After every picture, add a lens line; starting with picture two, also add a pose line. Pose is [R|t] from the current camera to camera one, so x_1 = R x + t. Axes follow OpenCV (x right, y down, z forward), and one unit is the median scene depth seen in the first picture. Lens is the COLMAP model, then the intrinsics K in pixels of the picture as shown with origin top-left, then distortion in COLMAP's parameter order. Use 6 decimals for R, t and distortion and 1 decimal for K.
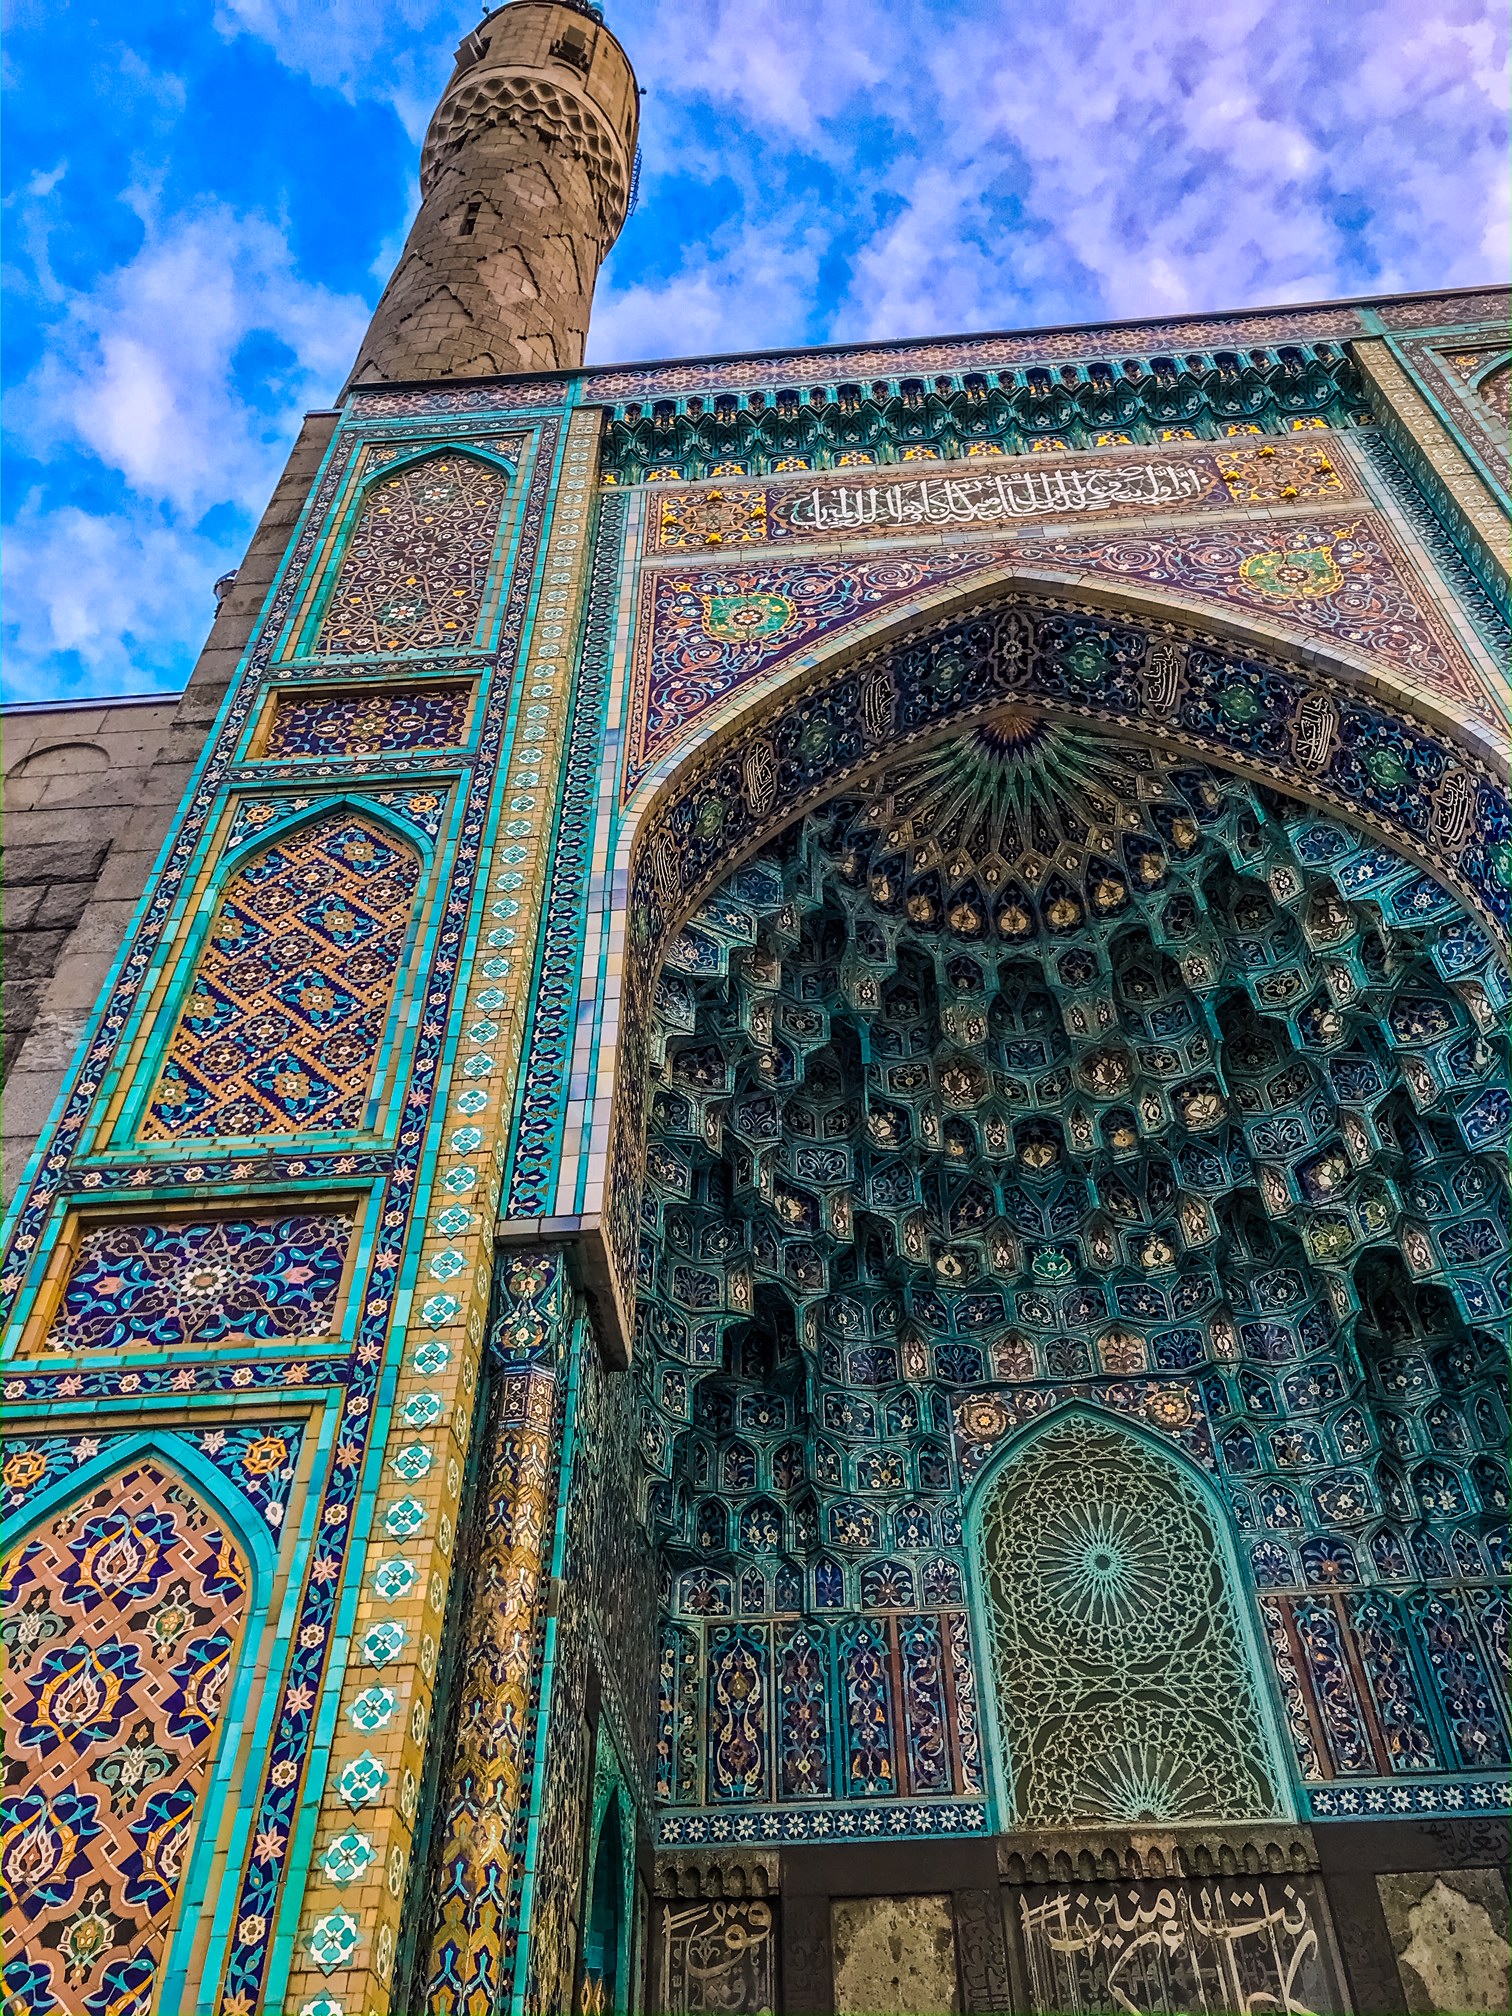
lens RADIAL K [[1631.2, 0, 756.0], [0, 1631.2, 1008.0], [0, 0, 1]] dist [0.014661, 0.009059]
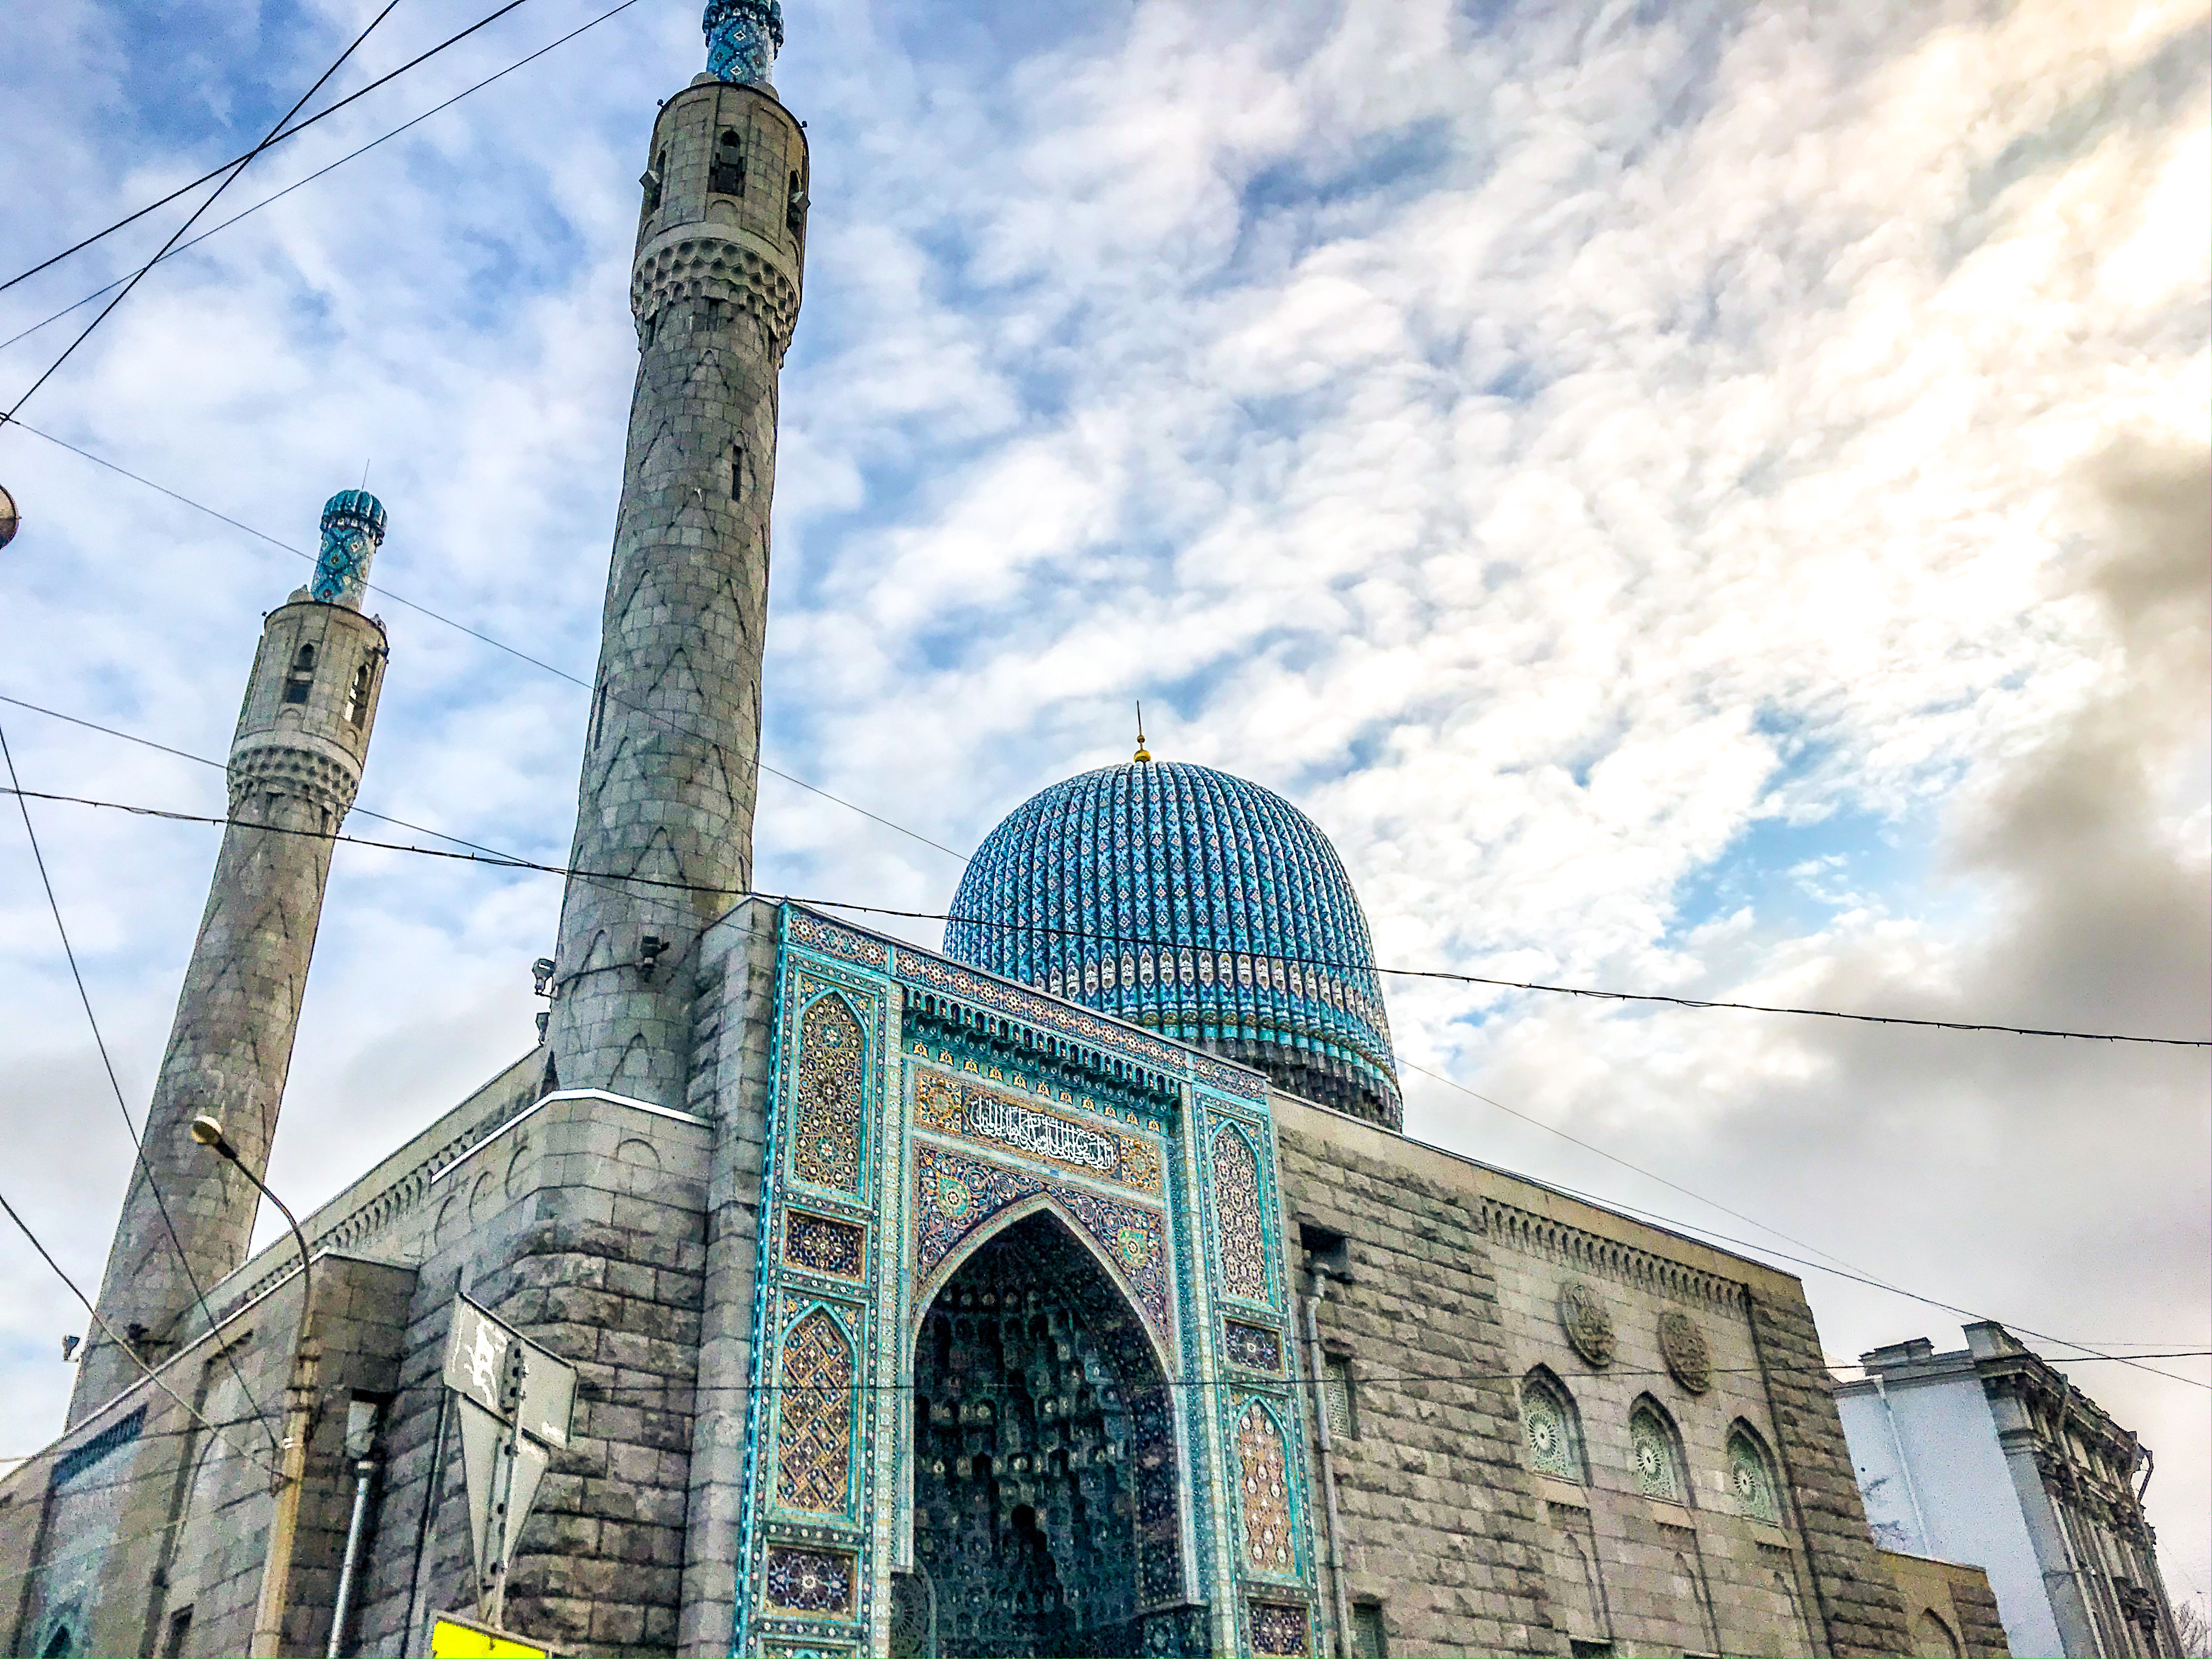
lens RADIAL K [[1809.7, 0, 1093.7], [0, 1809.7, 823.5], [0, 0, 1]] dist [0.045119, -0.081085]
pose [[0.689821, 0.371100, 0.621637, -1.848995], [-0.499357, 0.865589, 0.037395, -1.011340], [-0.524205, -0.336214, 0.782413, -0.977141]]
